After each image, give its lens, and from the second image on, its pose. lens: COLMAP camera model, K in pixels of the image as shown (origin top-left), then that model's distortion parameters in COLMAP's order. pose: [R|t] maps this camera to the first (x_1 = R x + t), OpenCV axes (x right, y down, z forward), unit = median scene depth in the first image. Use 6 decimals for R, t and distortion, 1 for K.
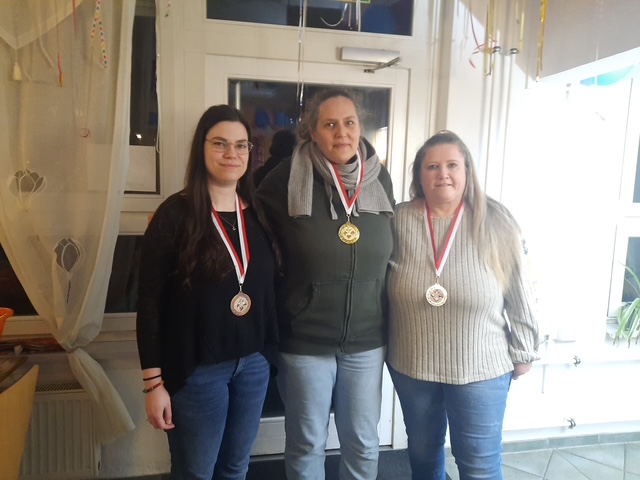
lens RADIAL K [[448.7, 0, 320.0], [0, 448.7, 240.0], [0, 0, 1]] dist [0.021644, -0.003031]
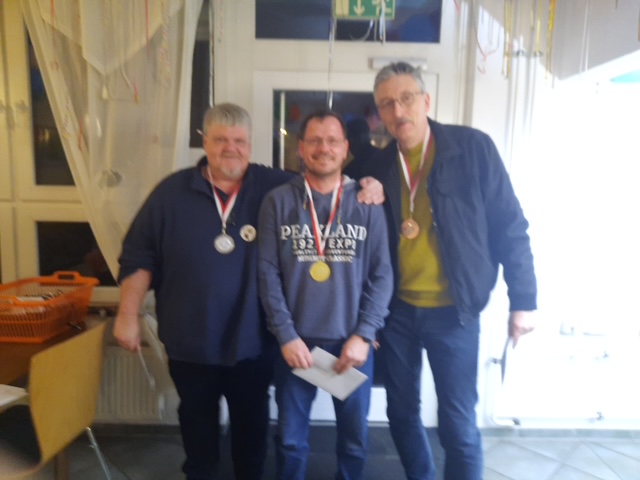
lens RADIAL K [[465.8, 0, 320.0], [0, 465.8, 240.0], [0, 0, 1]] dist [0.003992, 0.002350]
pose [[0.988443, 0.013658, -0.150979, 0.104734], [-0.015272, 0.999838, -0.009535, 0.036928], [0.150825, 0.011730, 0.988491, -0.156402]]
